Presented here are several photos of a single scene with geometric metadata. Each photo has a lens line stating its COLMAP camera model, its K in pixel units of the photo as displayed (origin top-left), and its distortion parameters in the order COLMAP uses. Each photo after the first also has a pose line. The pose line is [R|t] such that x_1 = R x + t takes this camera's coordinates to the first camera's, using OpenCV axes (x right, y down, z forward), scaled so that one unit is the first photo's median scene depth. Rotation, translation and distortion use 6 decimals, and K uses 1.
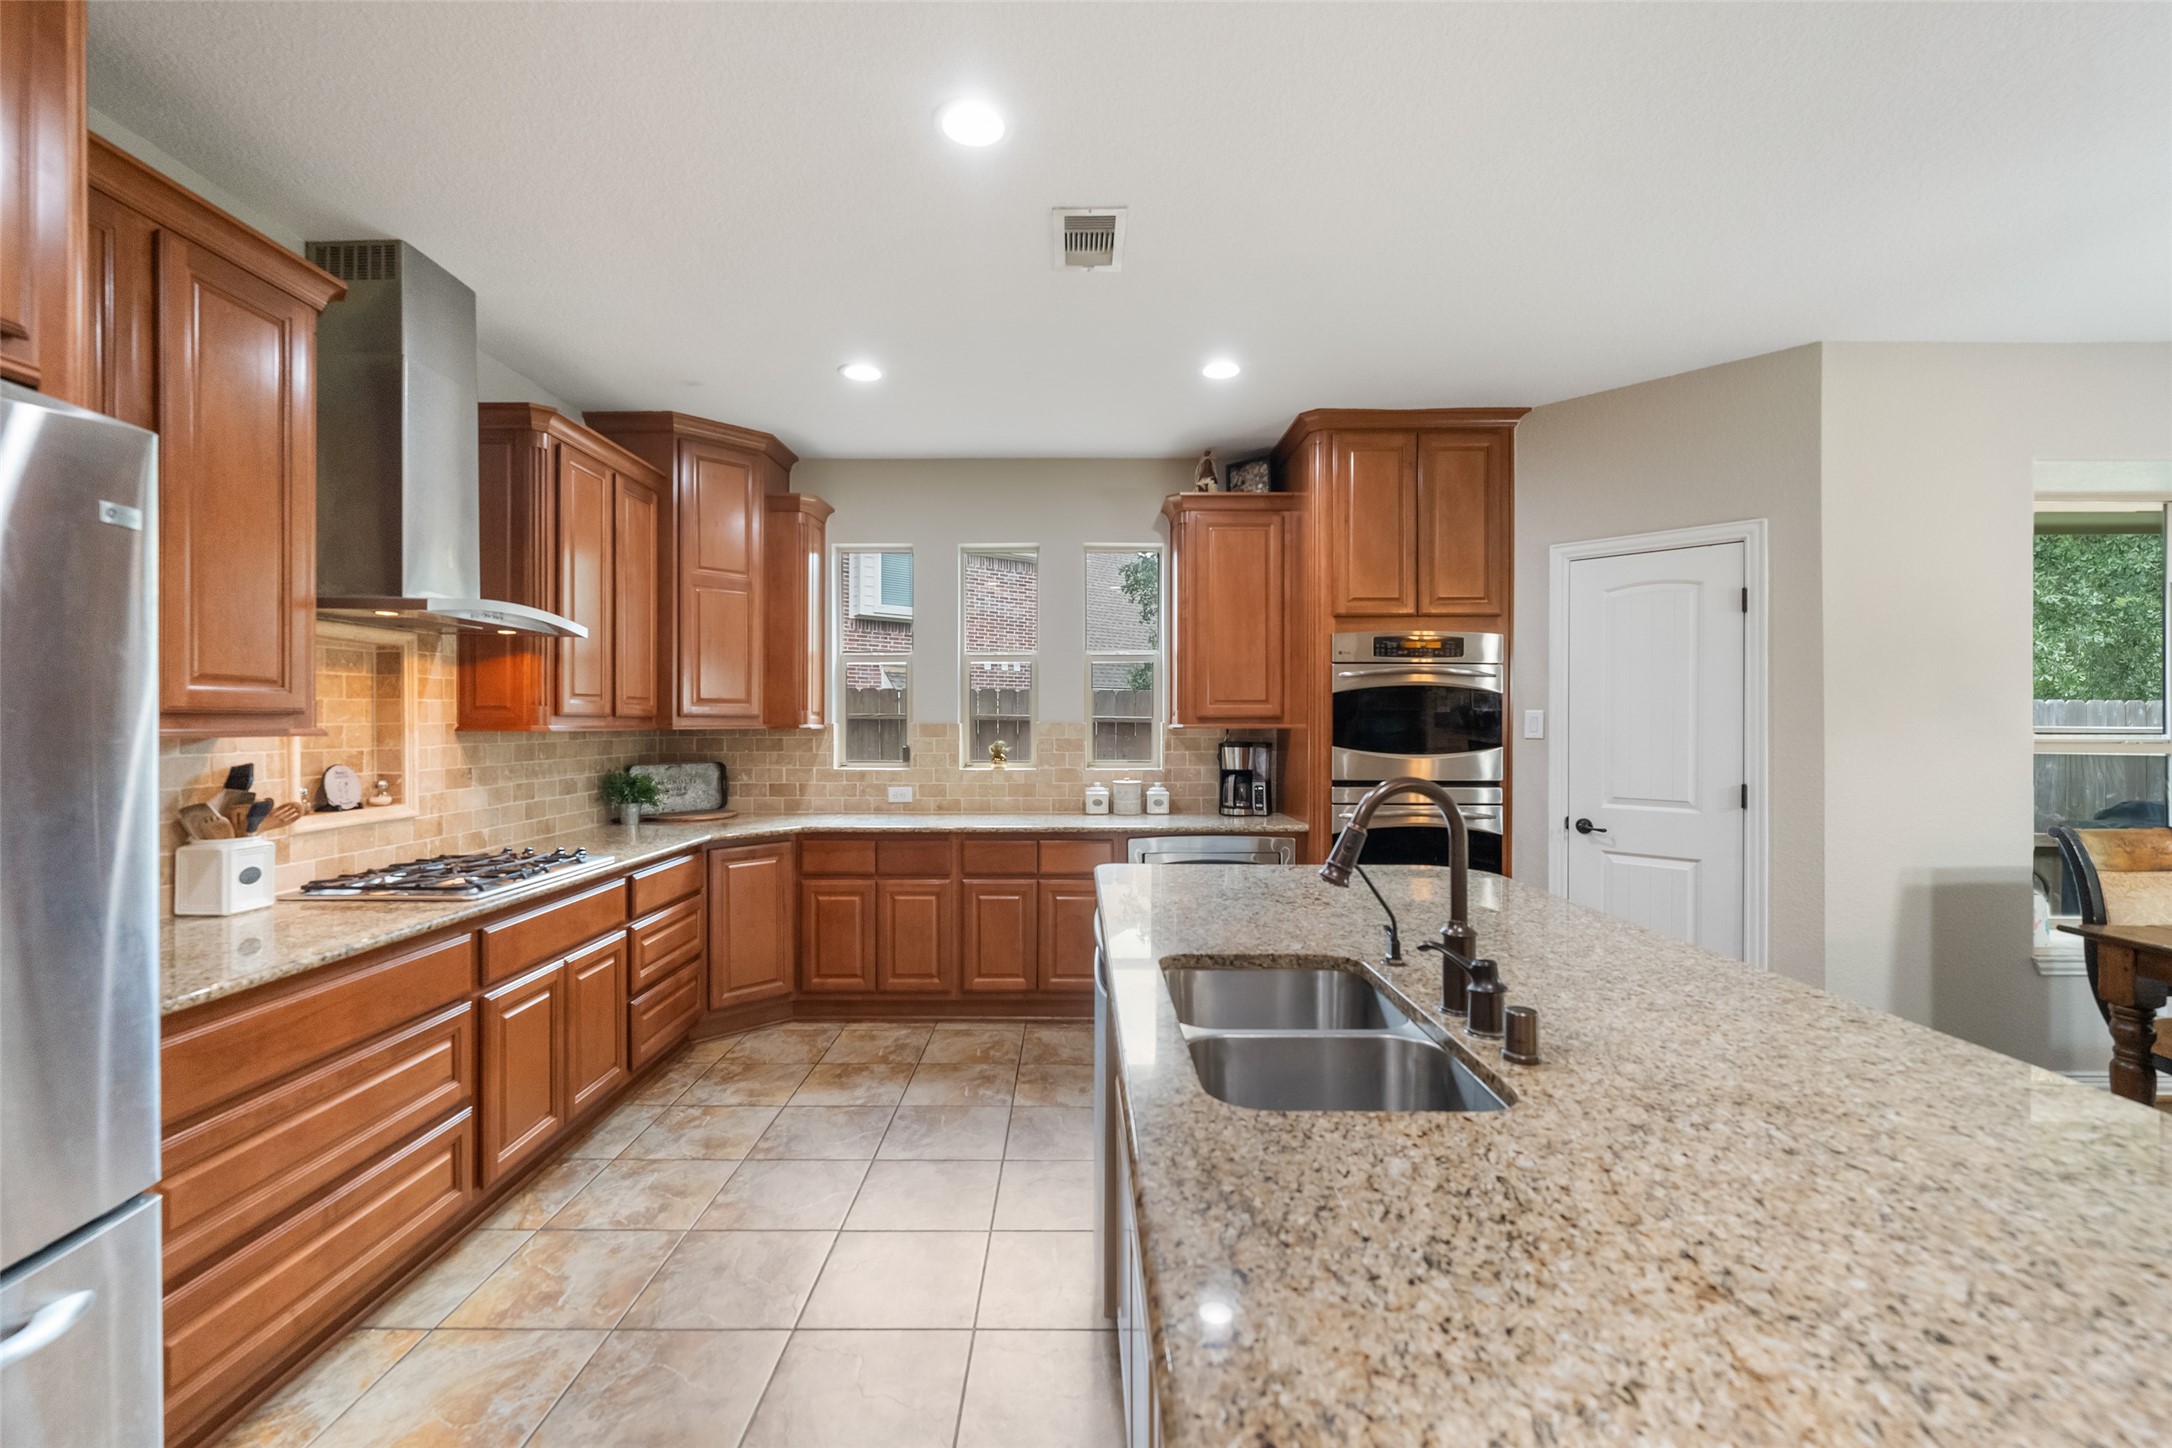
lens RADIAL K [[924.8, 0, 1073.7], [0, 924.8, 723.2], [0, 0, 1]] dist [0.000854, -0.000520]
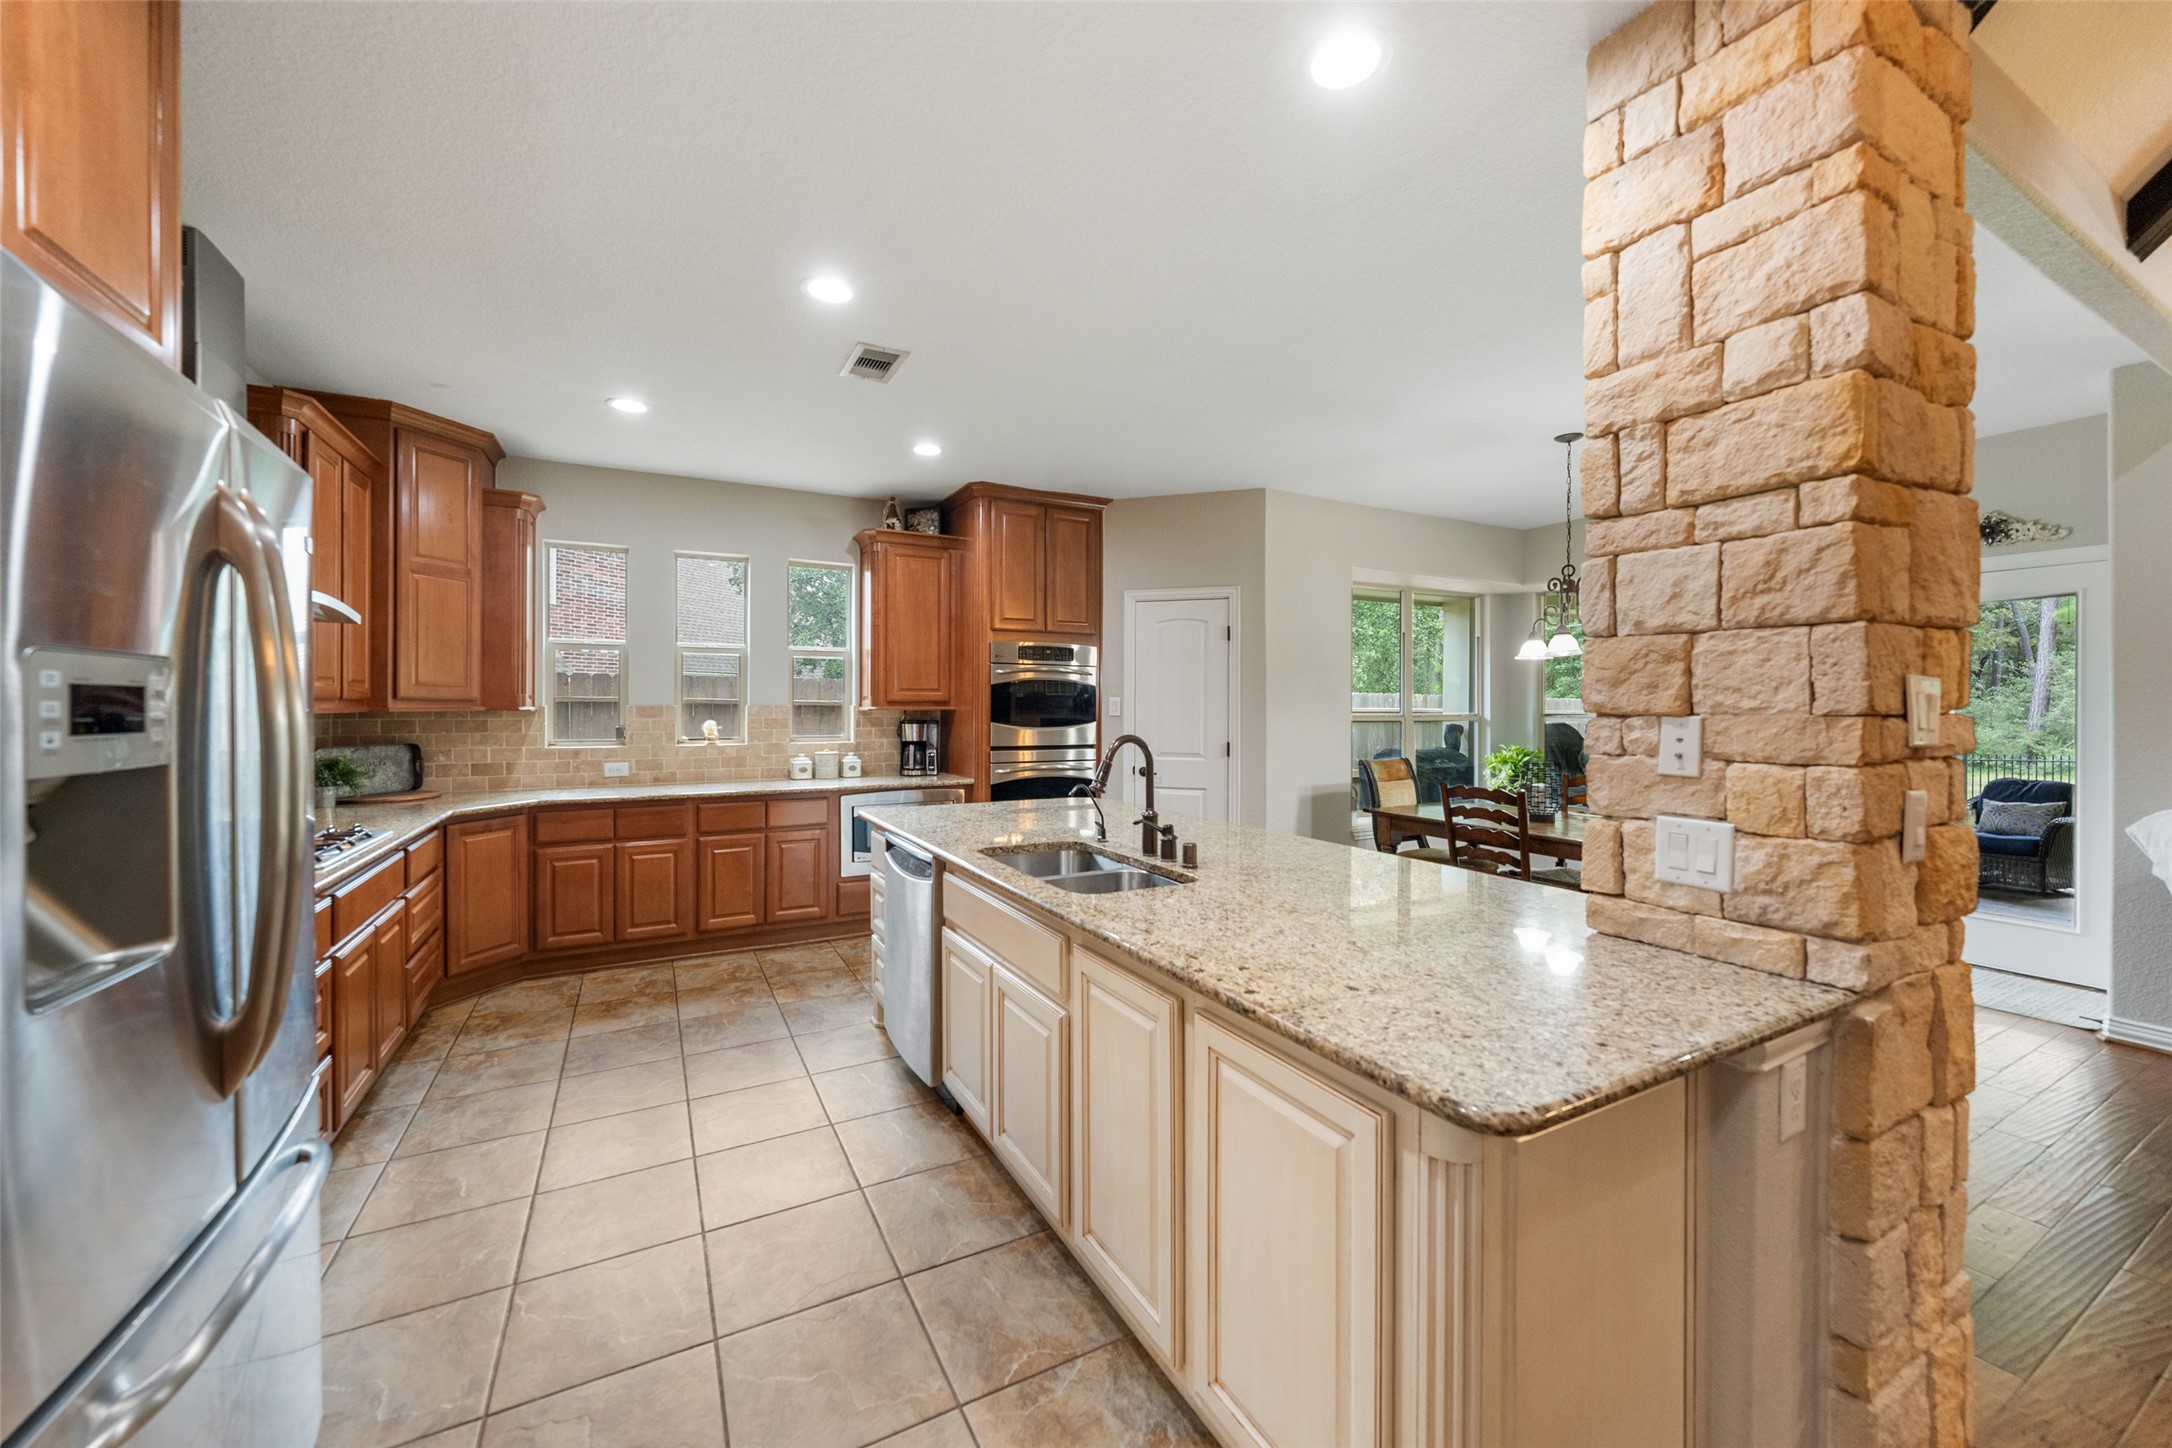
lens RADIAL K [[816.1, 0, 1080.8], [0, 816.1, 706.6], [0, 0, 1]] dist [0.000338, 0.000052]
pose [[0.879779, 0.000417, 0.475383, -0.189850], [-0.001028, 0.999999, 0.001024, -0.000400], [-0.475382, -0.001390, 0.879778, -0.157168]]
